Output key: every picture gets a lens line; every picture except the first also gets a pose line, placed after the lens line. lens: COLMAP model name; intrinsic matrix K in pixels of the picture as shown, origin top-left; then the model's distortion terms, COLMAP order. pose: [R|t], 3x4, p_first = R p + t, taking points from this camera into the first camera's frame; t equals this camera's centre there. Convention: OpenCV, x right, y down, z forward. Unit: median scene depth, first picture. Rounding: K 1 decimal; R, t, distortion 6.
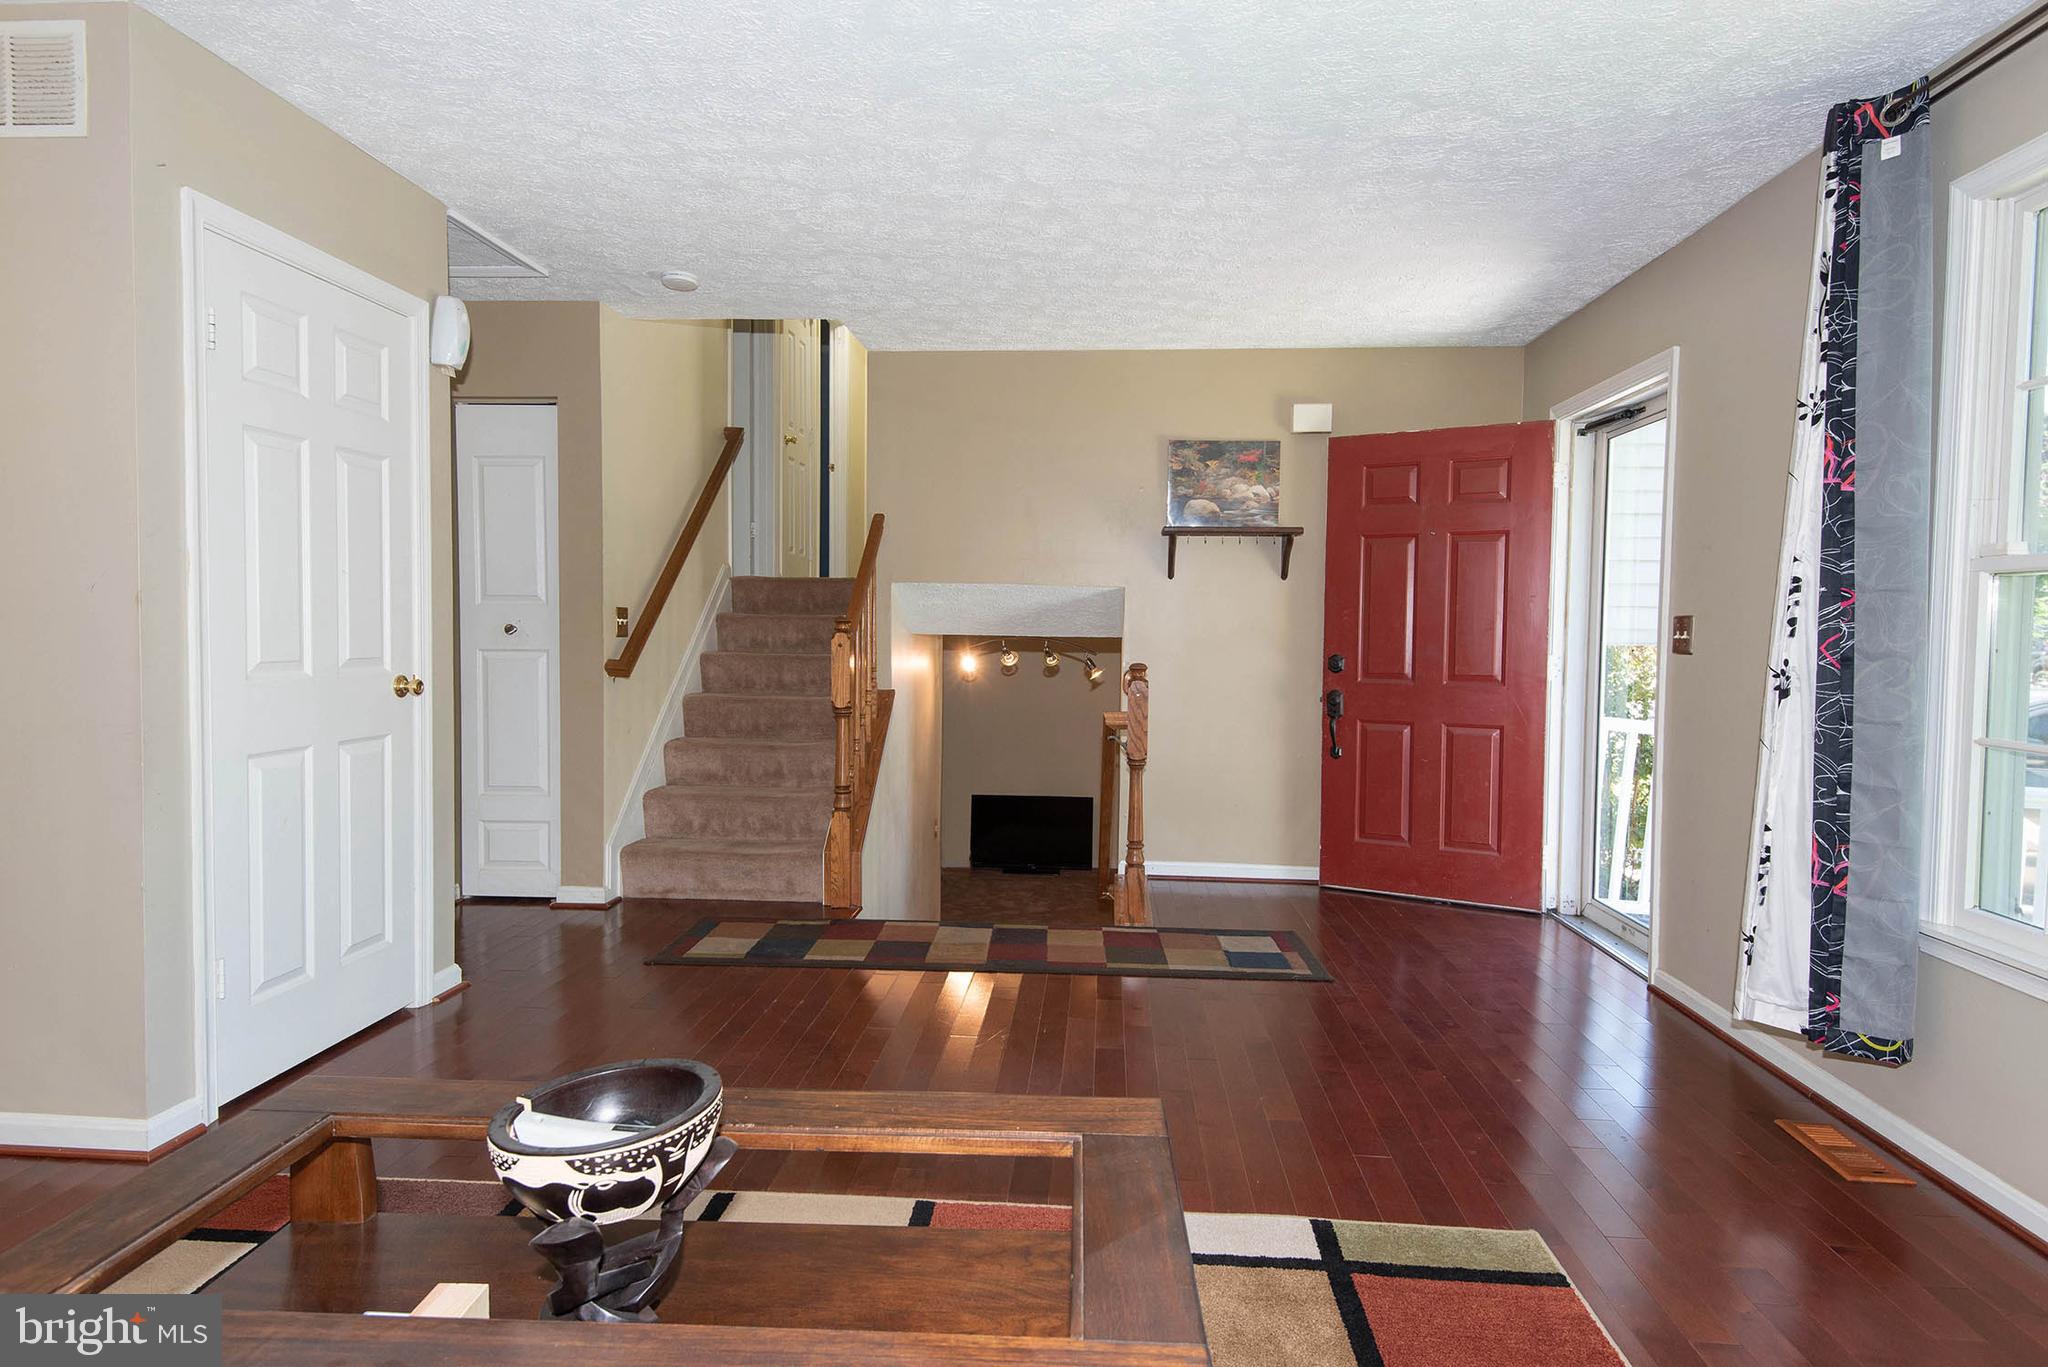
lens RADIAL K [[1142.5, 0, 1035.5], [0, 1142.5, 679.5], [0, 0, 1]] dist [0.029813, -0.016163]
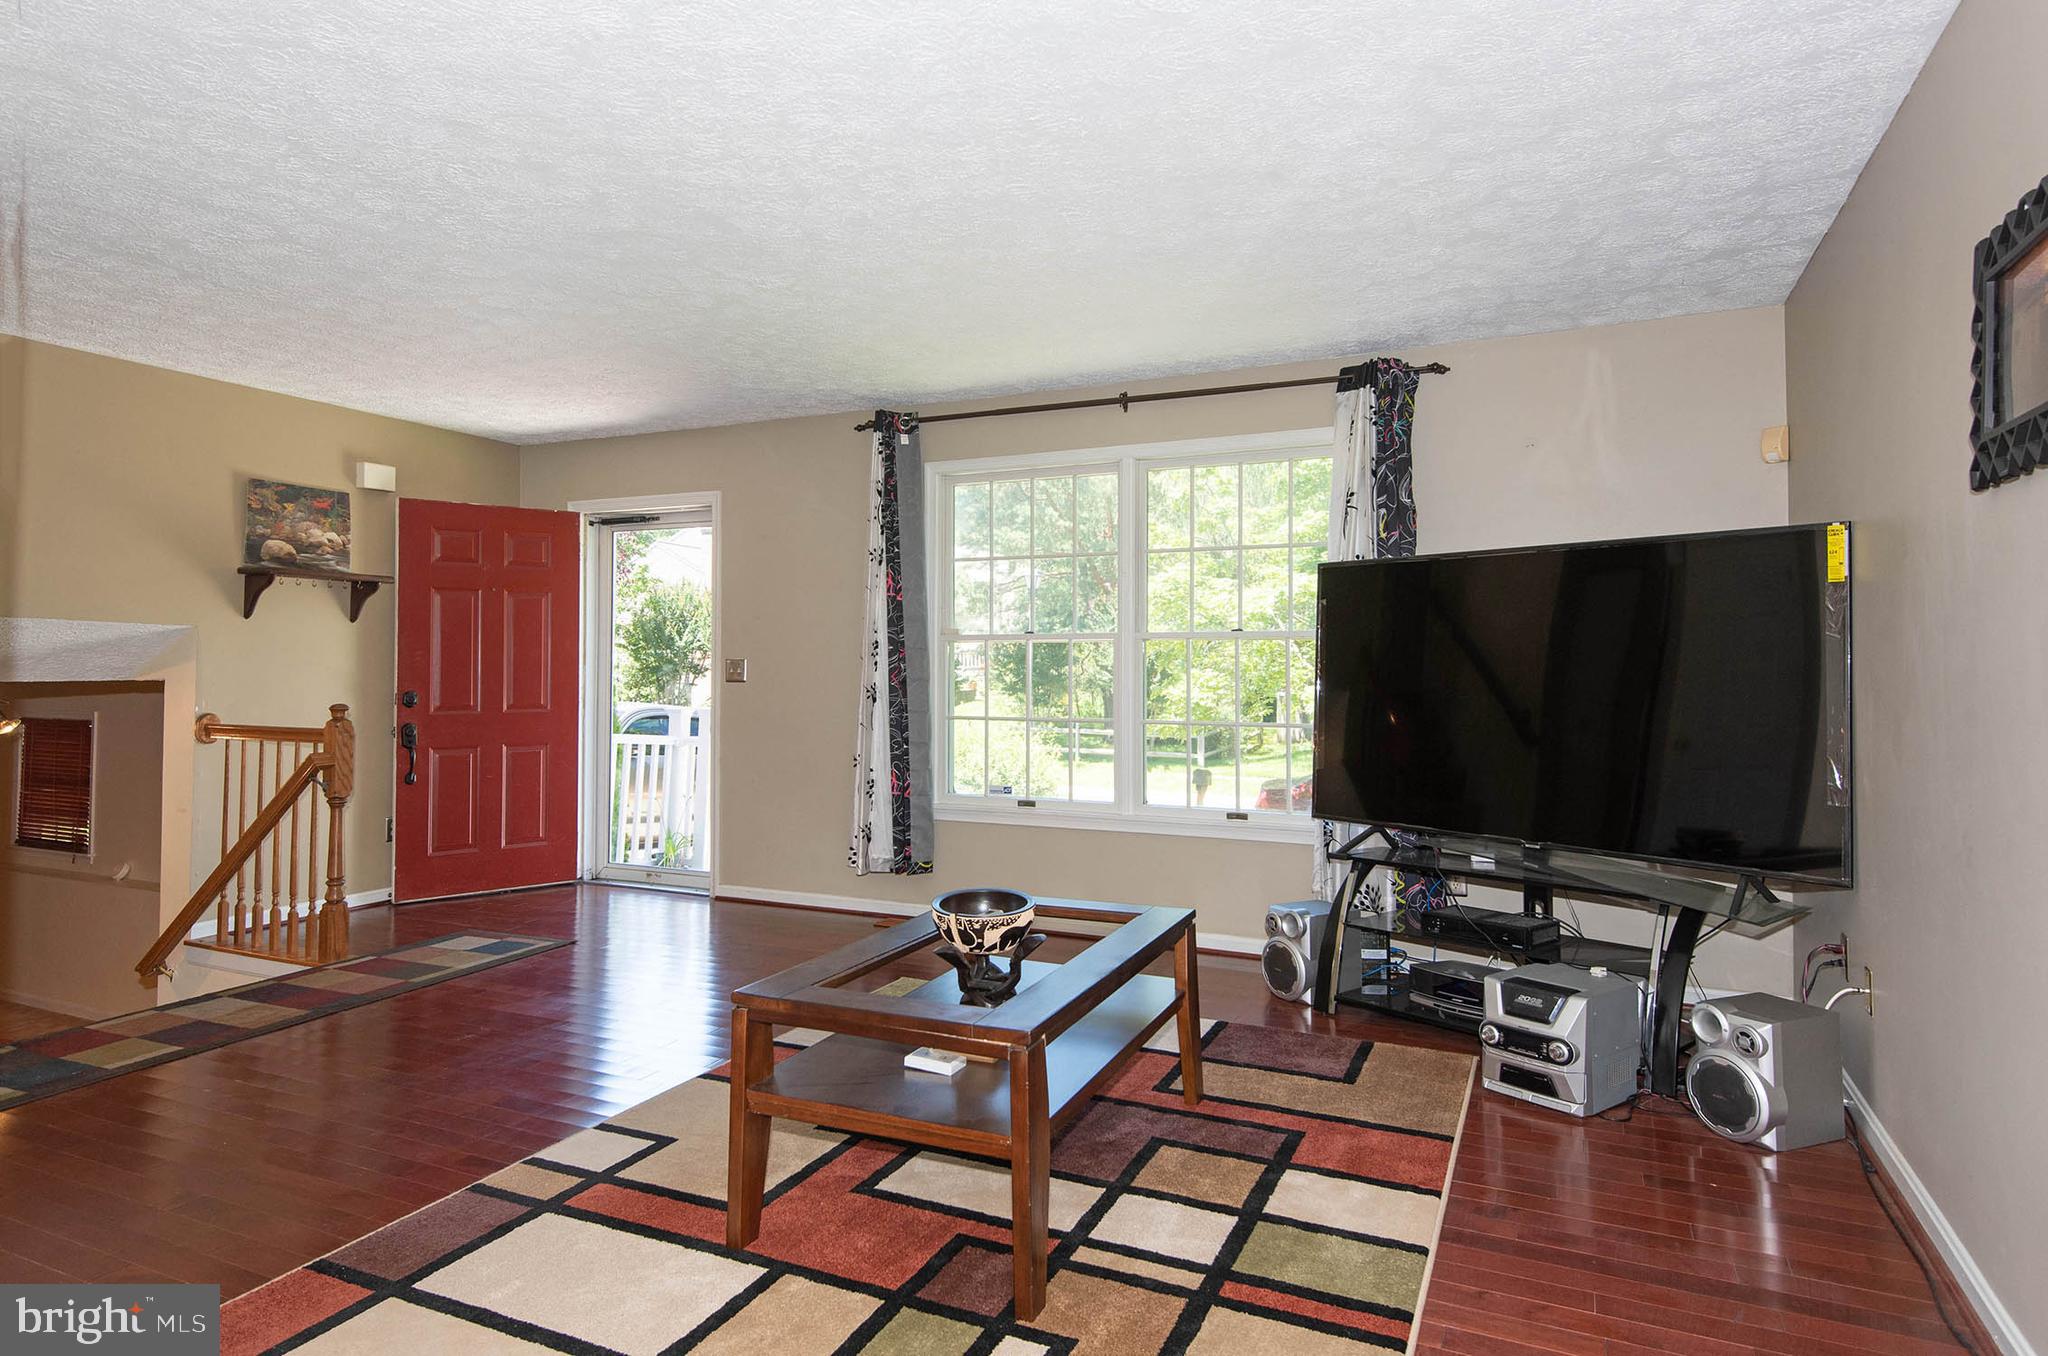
lens RADIAL K [[1142.5, 0, 1023.4], [0, 1142.5, 644.0], [0, 0, 1]] dist [0.029813, -0.016163]
pose [[0.348267, 0.006526, 0.937373, -1.087714], [0.045764, 0.998665, -0.023956, -0.024984], [-0.936277, 0.051241, 0.347504, 0.084877]]
